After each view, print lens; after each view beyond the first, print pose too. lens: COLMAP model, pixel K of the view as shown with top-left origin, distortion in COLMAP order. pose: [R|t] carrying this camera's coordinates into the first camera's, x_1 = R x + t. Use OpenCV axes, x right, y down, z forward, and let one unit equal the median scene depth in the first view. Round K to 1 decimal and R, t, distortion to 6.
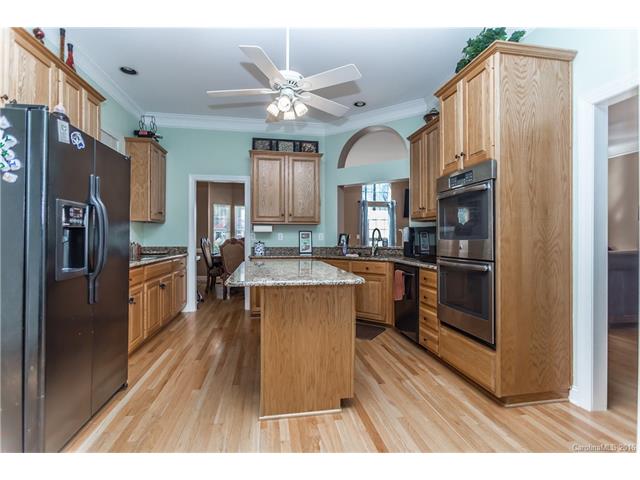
lens RADIAL K [[300.1, 0, 317.5], [0, 300.1, 237.6], [0, 0, 1]] dist [-0.003702, 0.000323]
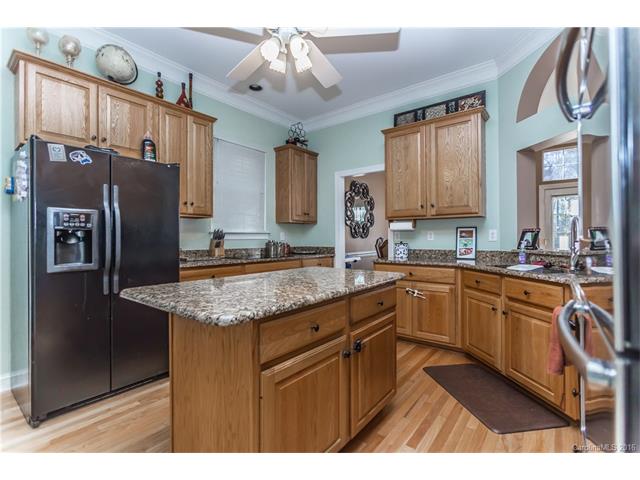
lens RADIAL K [[300.1, 0, 317.5], [0, 300.1, 237.6], [0, 0, 1]] dist [-0.003702, 0.000323]
pose [[0.675724, -0.007037, -0.737121, 0.252039], [0.006372, 0.999973, -0.003705, 0.002782], [0.737127, -0.002194, 0.675751, 0.305513]]
